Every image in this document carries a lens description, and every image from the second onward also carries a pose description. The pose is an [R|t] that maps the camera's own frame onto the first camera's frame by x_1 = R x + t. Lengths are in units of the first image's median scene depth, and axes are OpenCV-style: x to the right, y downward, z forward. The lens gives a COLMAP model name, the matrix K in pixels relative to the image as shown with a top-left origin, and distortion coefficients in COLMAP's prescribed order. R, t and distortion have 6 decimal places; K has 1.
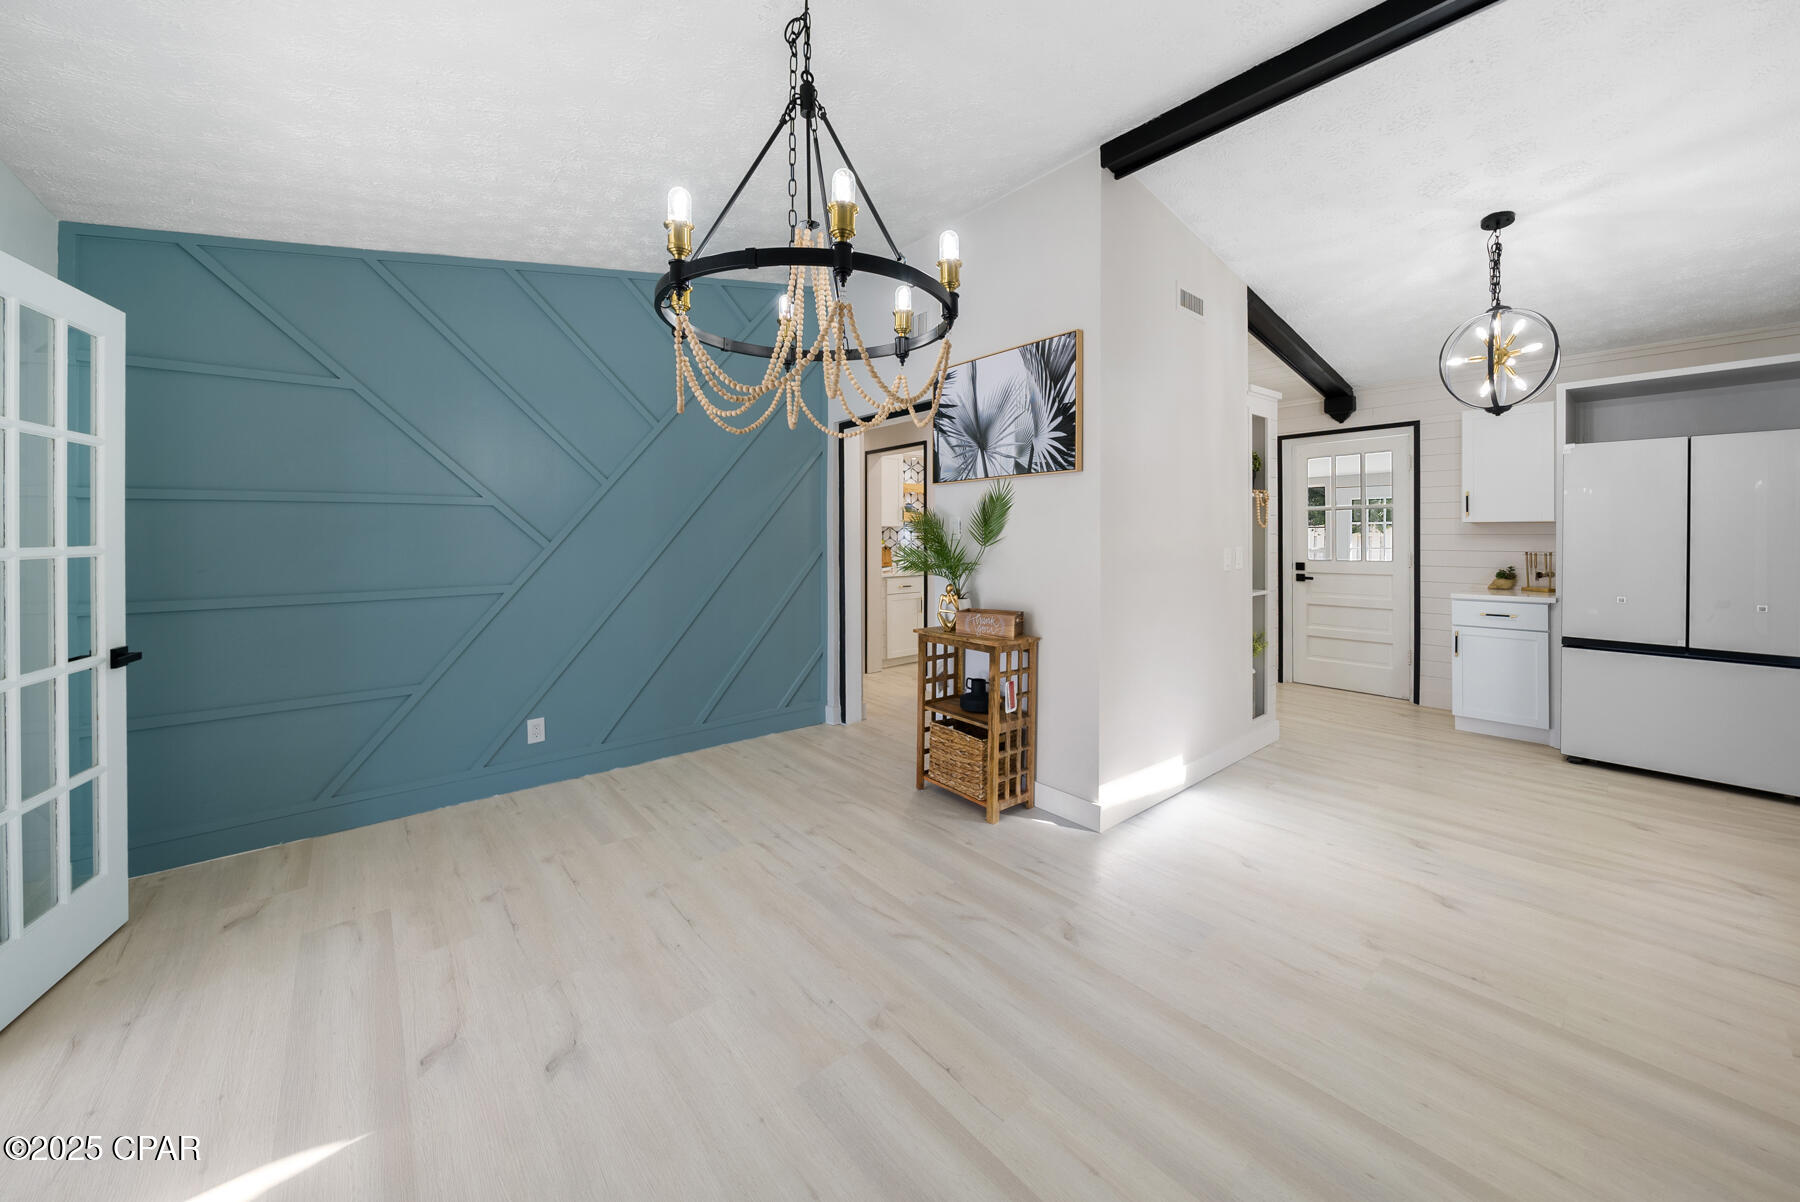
lens RADIAL K [[651.5, 0, 846.9], [0, 651.5, 540.2], [0, 0, 1]] dist [-0.009123, -0.000041]
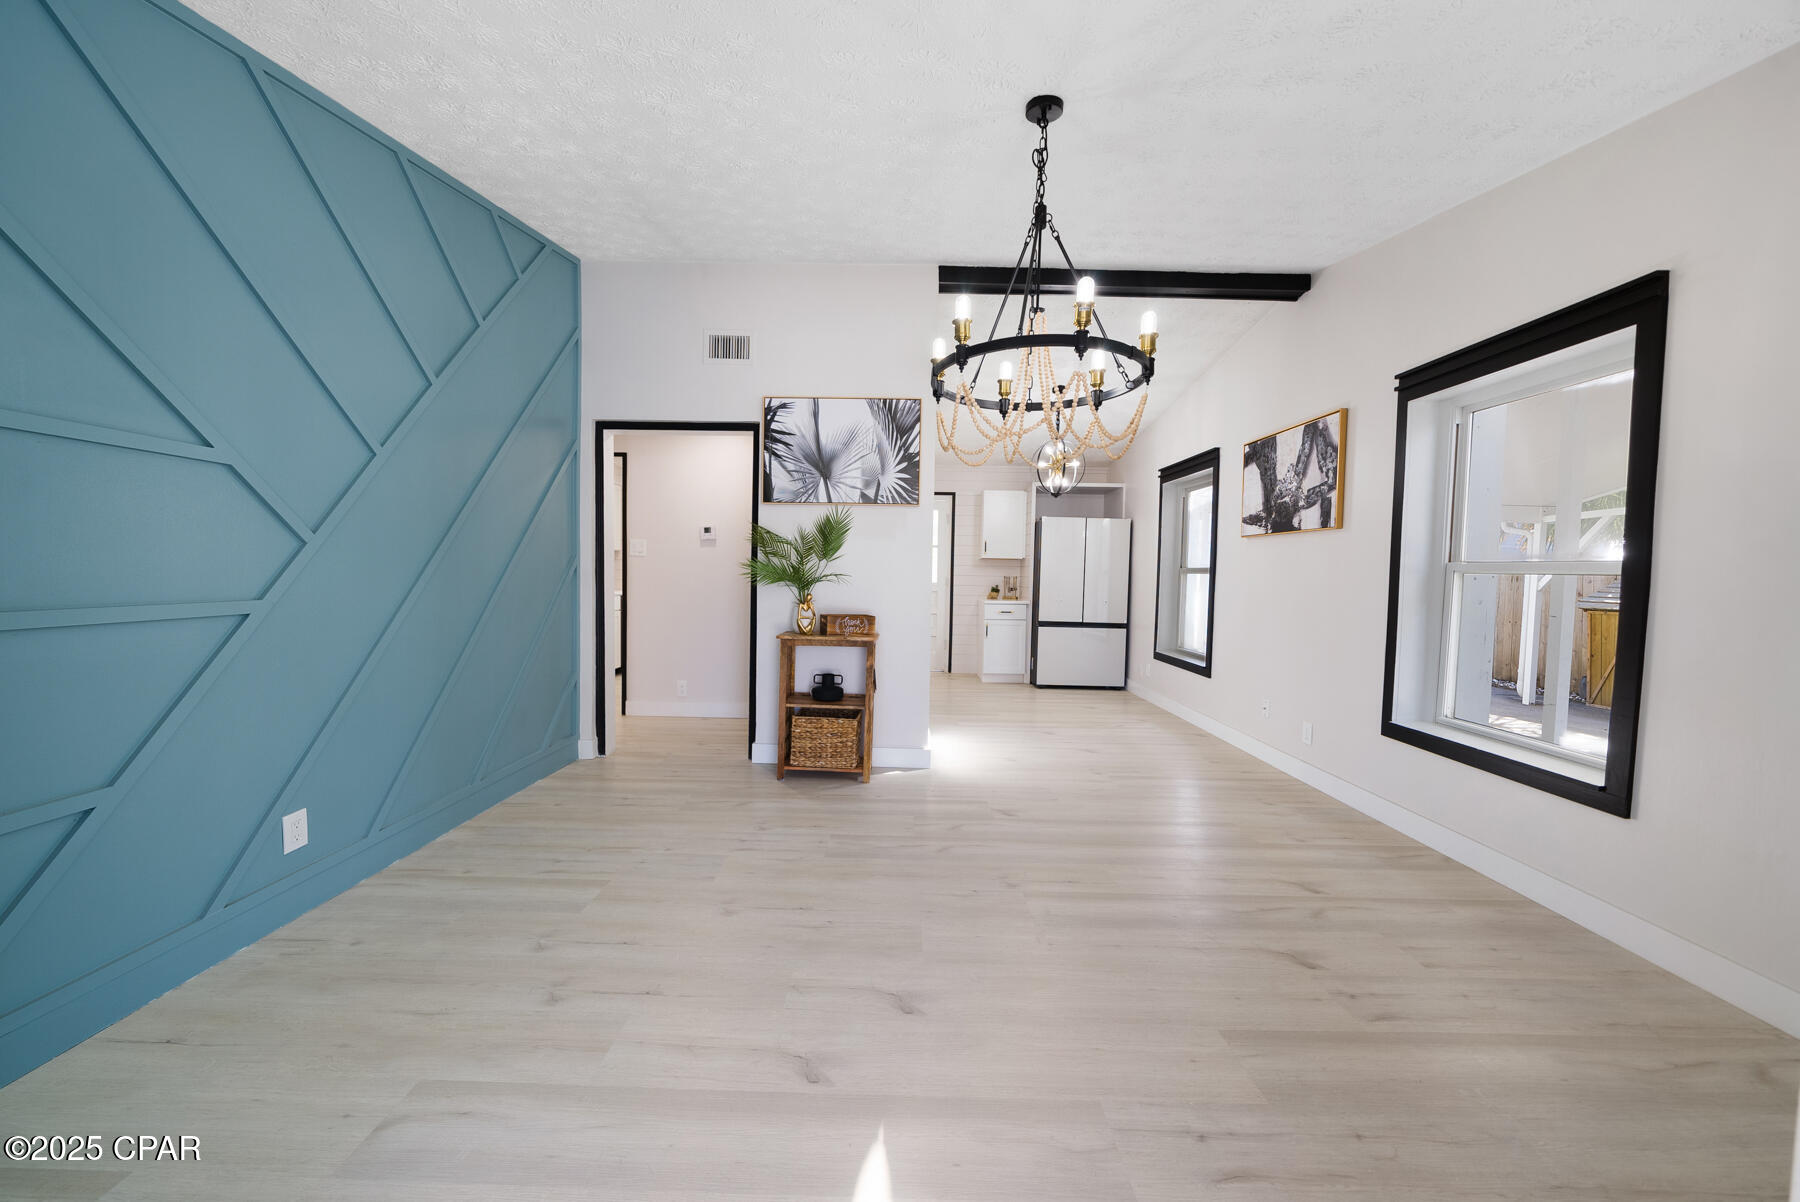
lens RADIAL K [[651.5, 0, 891.3], [0, 651.5, 603.9], [0, 0, 1]] dist [-0.009123, -0.000041]
pose [[0.631787, -0.018502, 0.774921, -0.655540], [-0.017782, 0.999106, 0.038352, 0.040658], [-0.774938, -0.038010, 0.630893, 0.174890]]
